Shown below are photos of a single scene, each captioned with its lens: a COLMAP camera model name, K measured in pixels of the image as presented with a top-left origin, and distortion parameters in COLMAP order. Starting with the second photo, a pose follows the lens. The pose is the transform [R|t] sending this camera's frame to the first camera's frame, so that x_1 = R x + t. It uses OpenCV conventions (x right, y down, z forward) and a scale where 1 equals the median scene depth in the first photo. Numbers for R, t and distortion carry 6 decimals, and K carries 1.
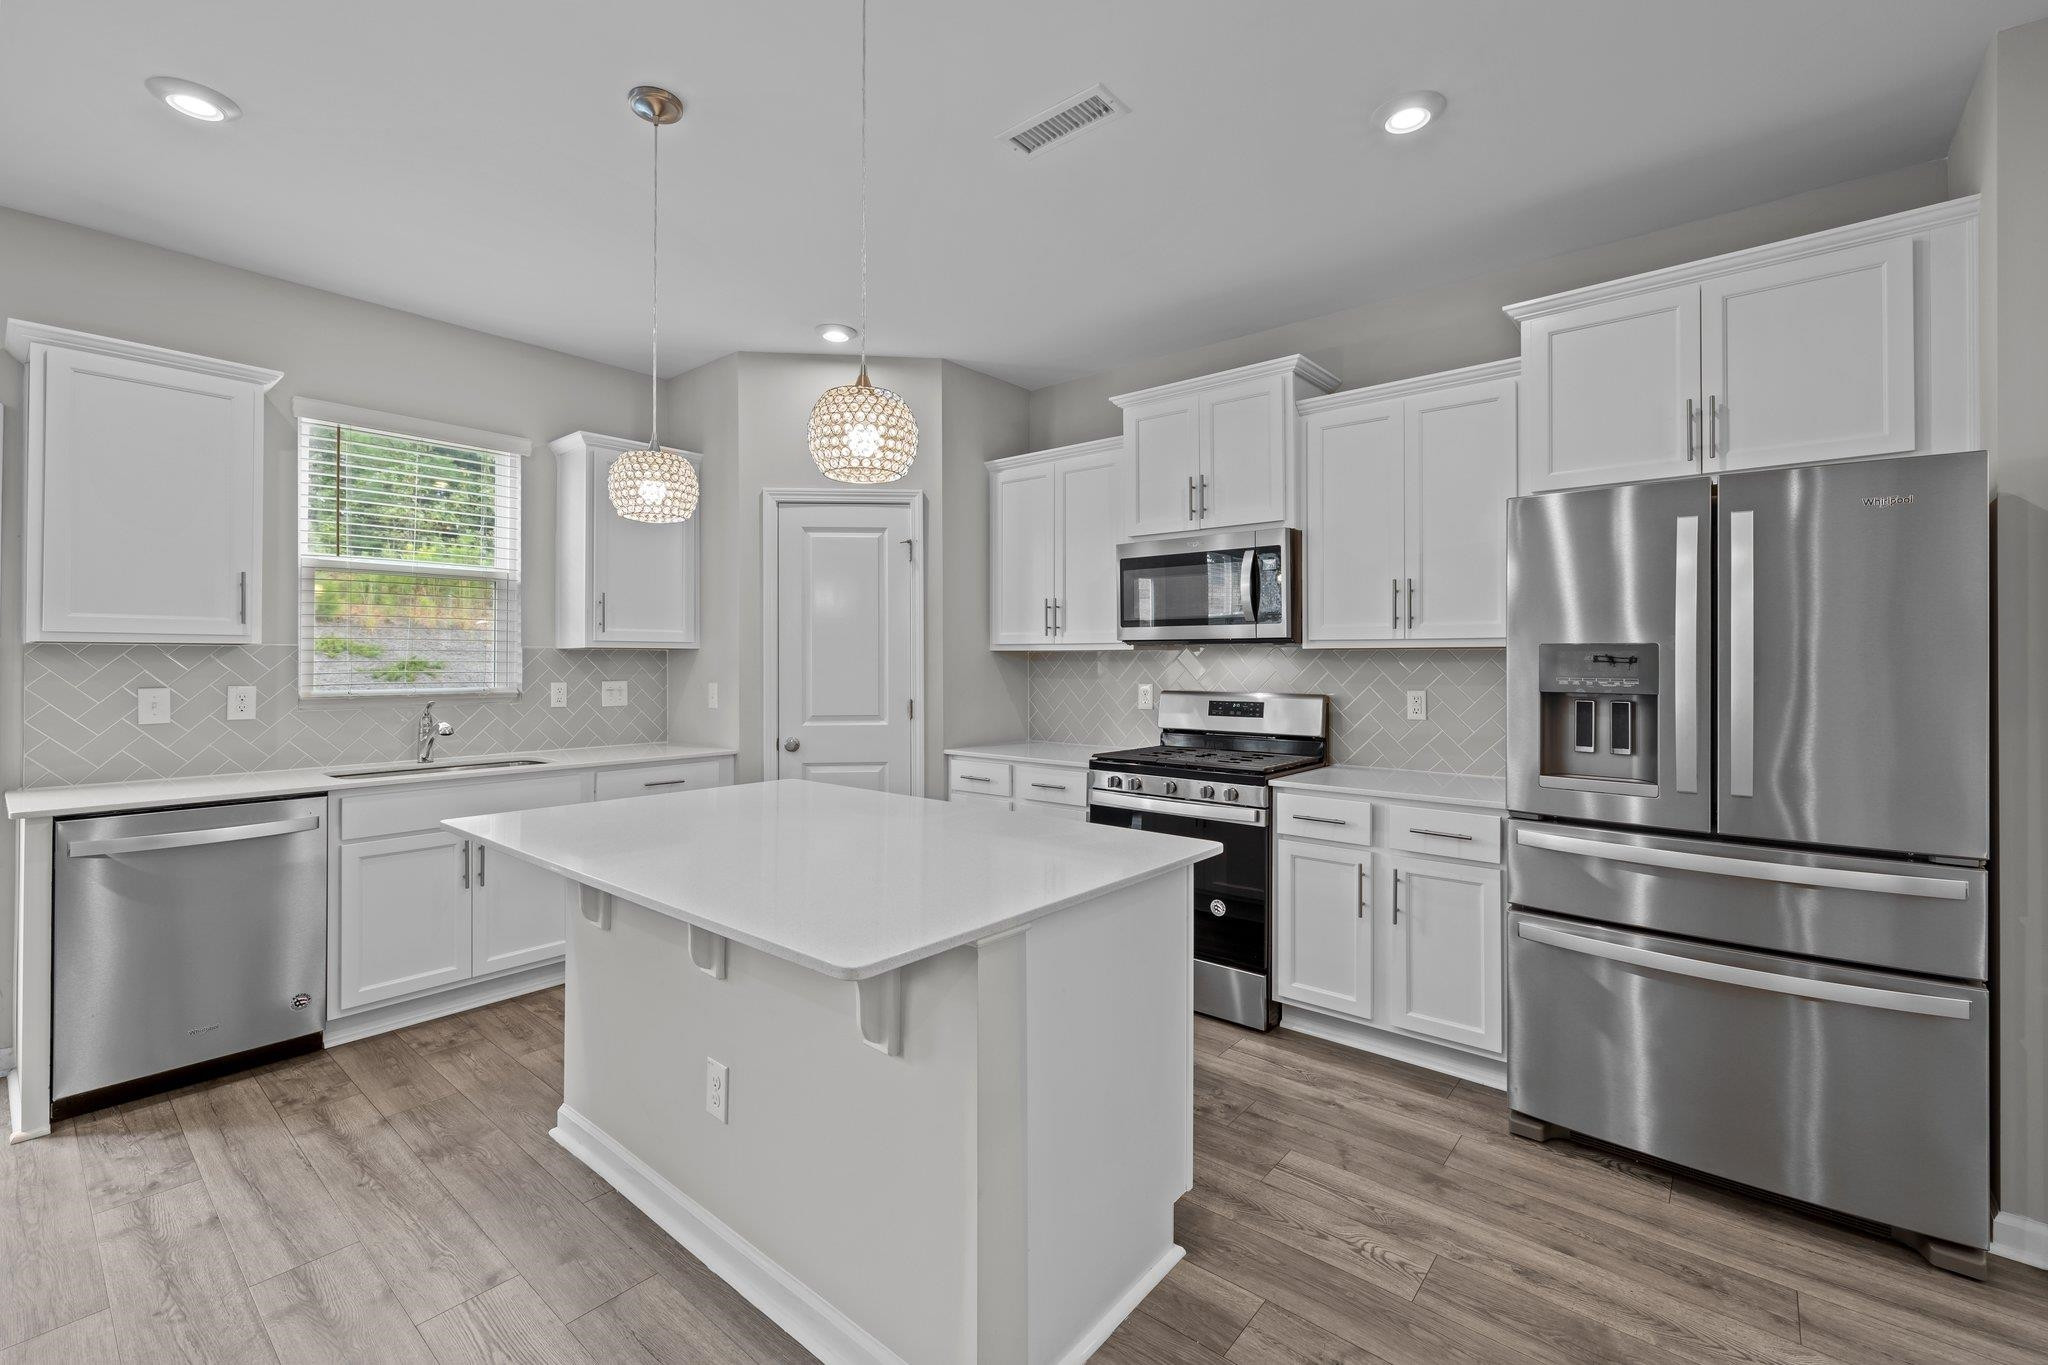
lens RADIAL K [[863.0, 0, 1011.7], [0, 863.0, 653.0], [0, 0, 1]] dist [0.002055, -0.000249]
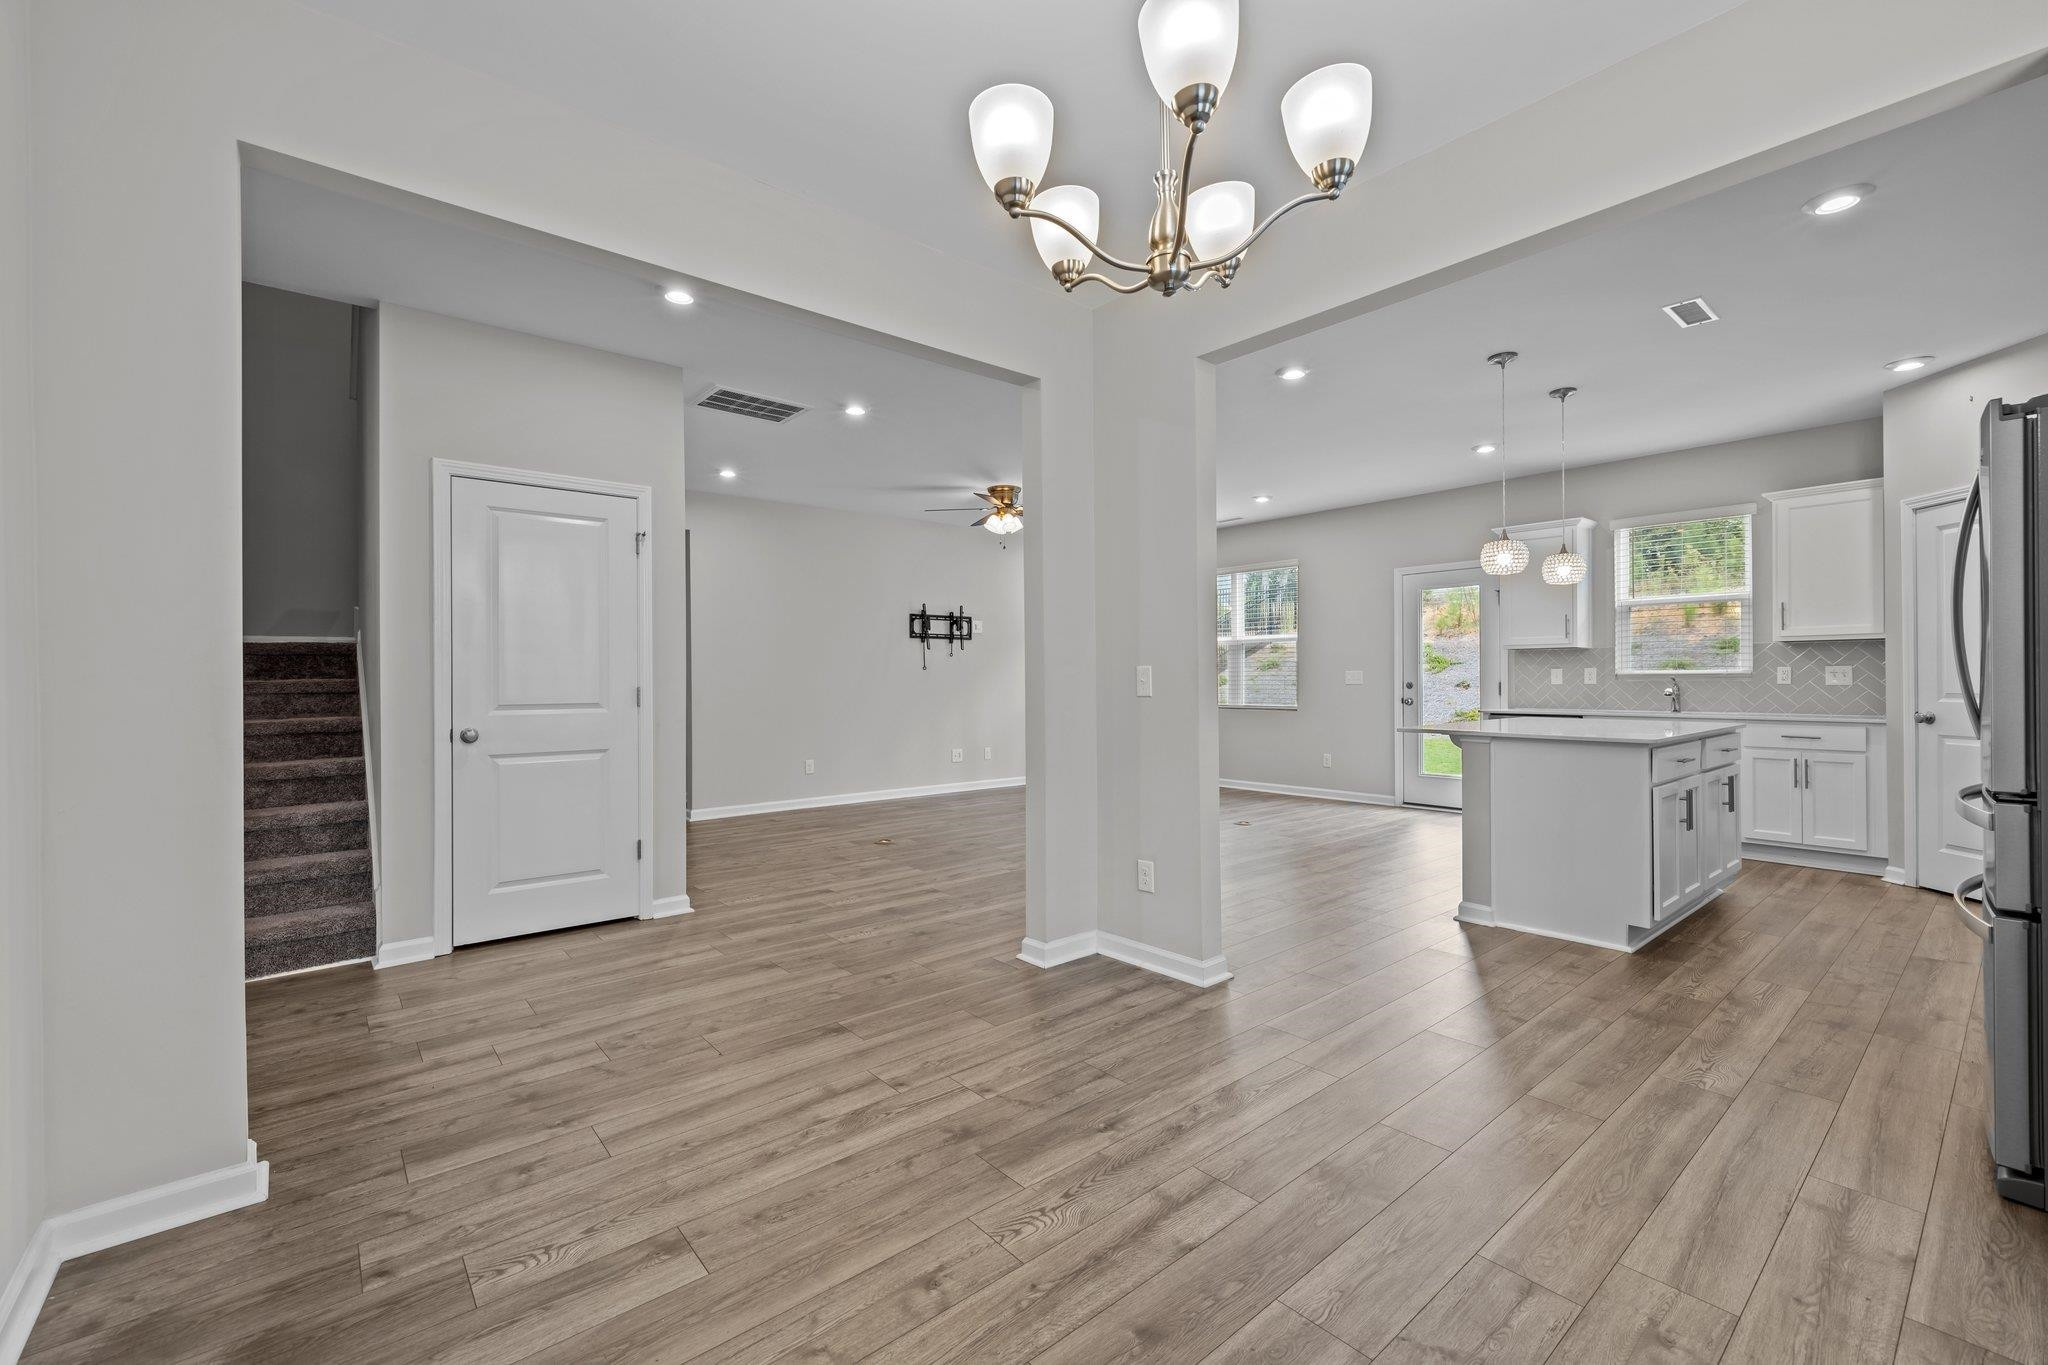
lens RADIAL K [[863.0, 0, 1021.0], [0, 863.0, 679.3], [0, 0, 1]] dist [0.002055, -0.000249]
pose [[-0.171645, -0.000048, -0.985159, 1.274144], [0.014069, 0.999898, -0.002500, 0.047570], [0.985058, -0.014289, -0.171626, 0.011151]]
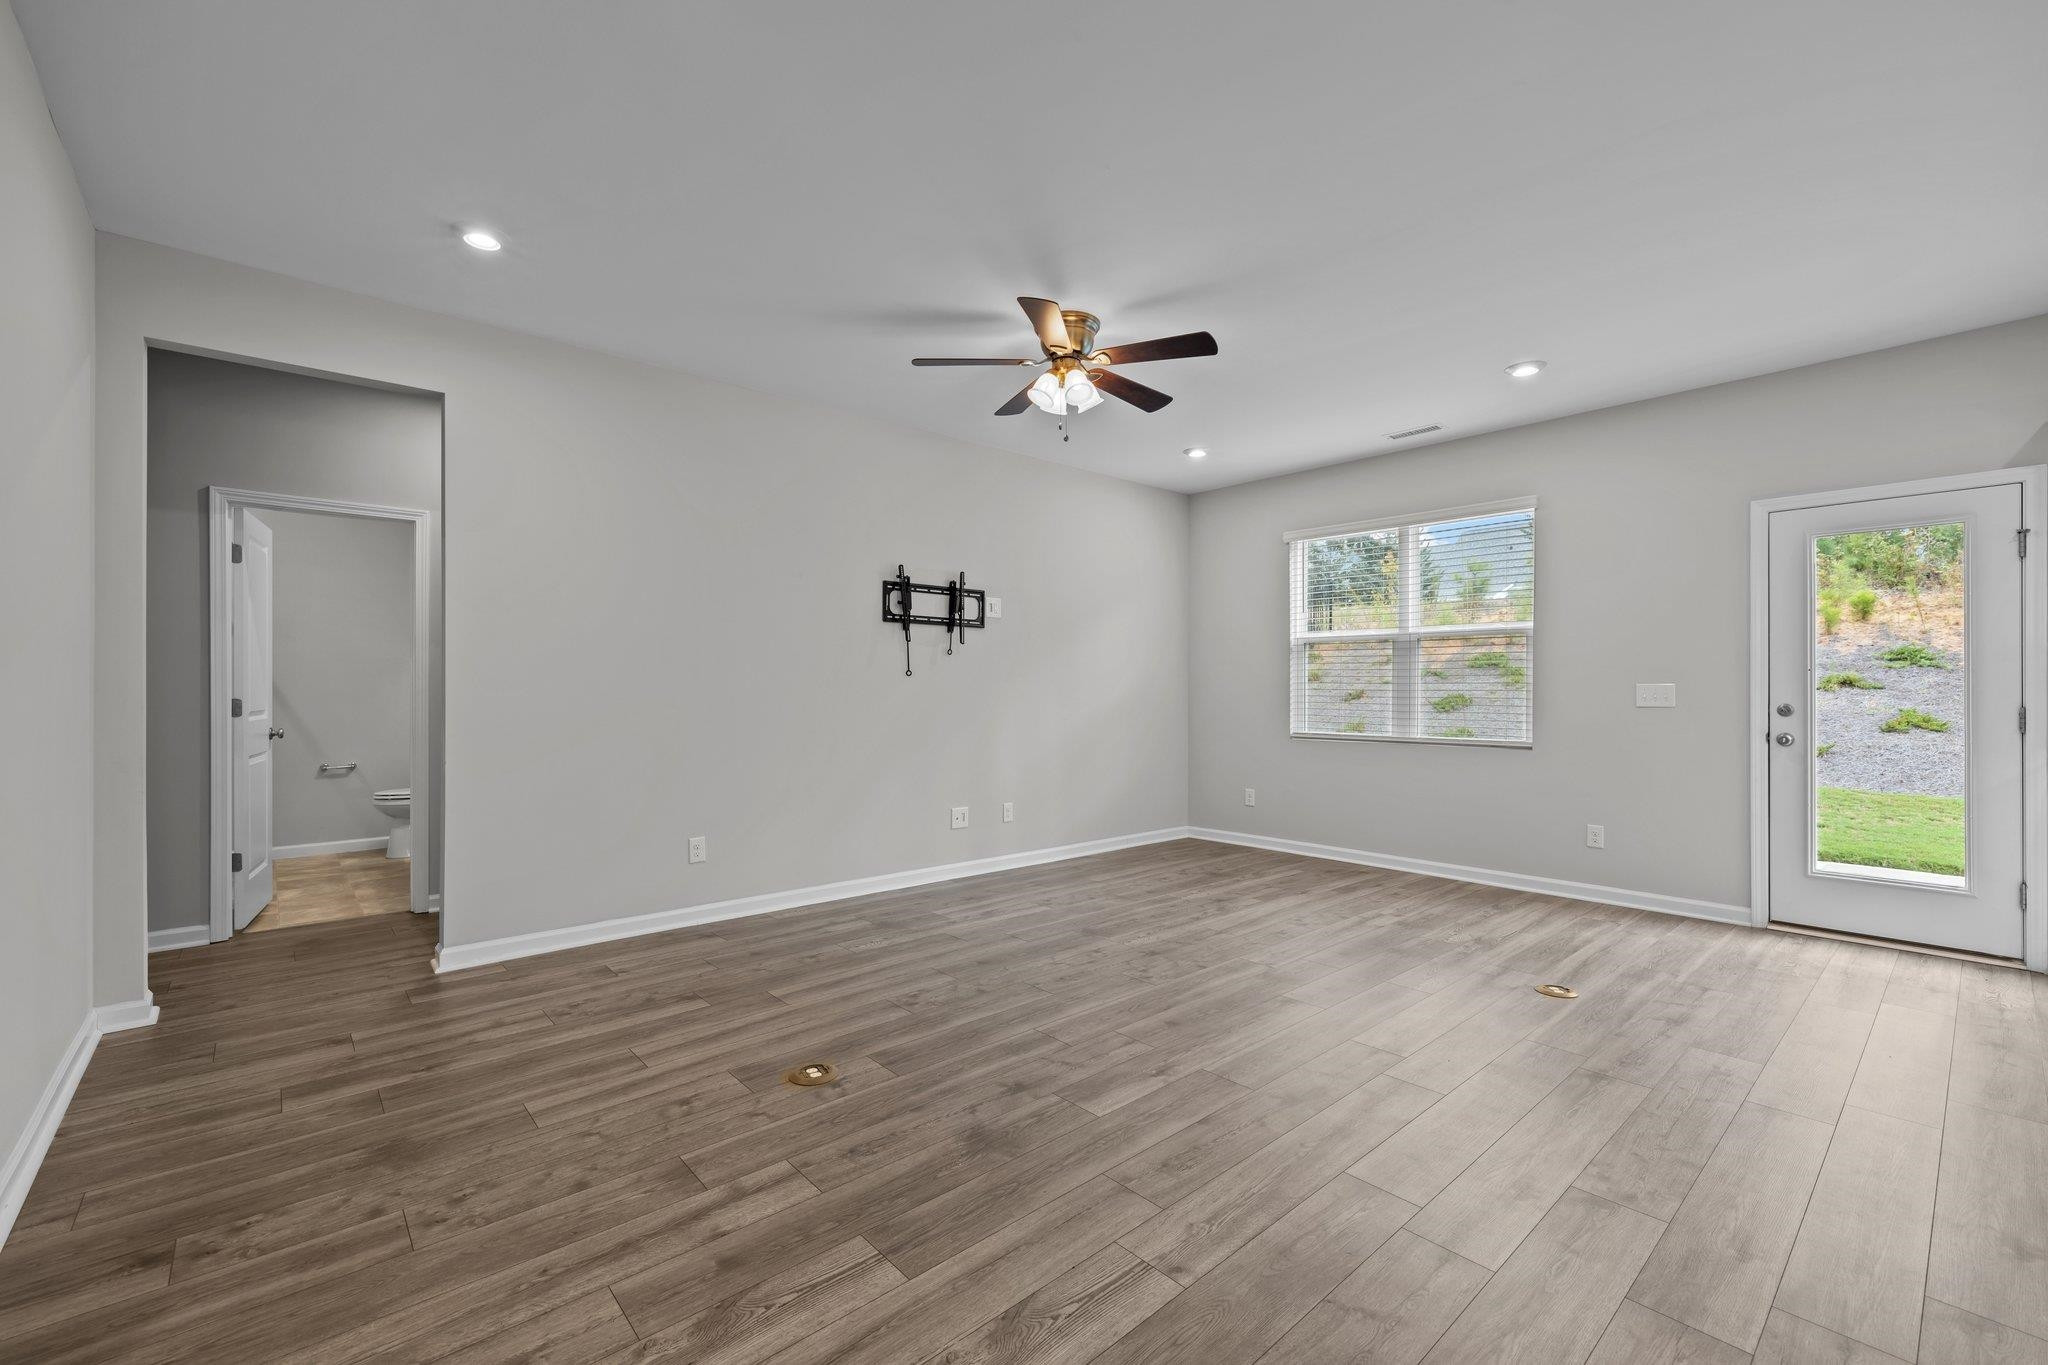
lens RADIAL K [[863.0, 0, 1025.2], [0, 863.0, 687.4], [0, 0, 1]] dist [0.002055, -0.000249]
pose [[-0.145600, -0.004643, -0.989333, 0.287363], [0.006630, 0.999962, -0.005669, 0.039041], [0.989321, -0.007384, -0.145564, -0.278409]]
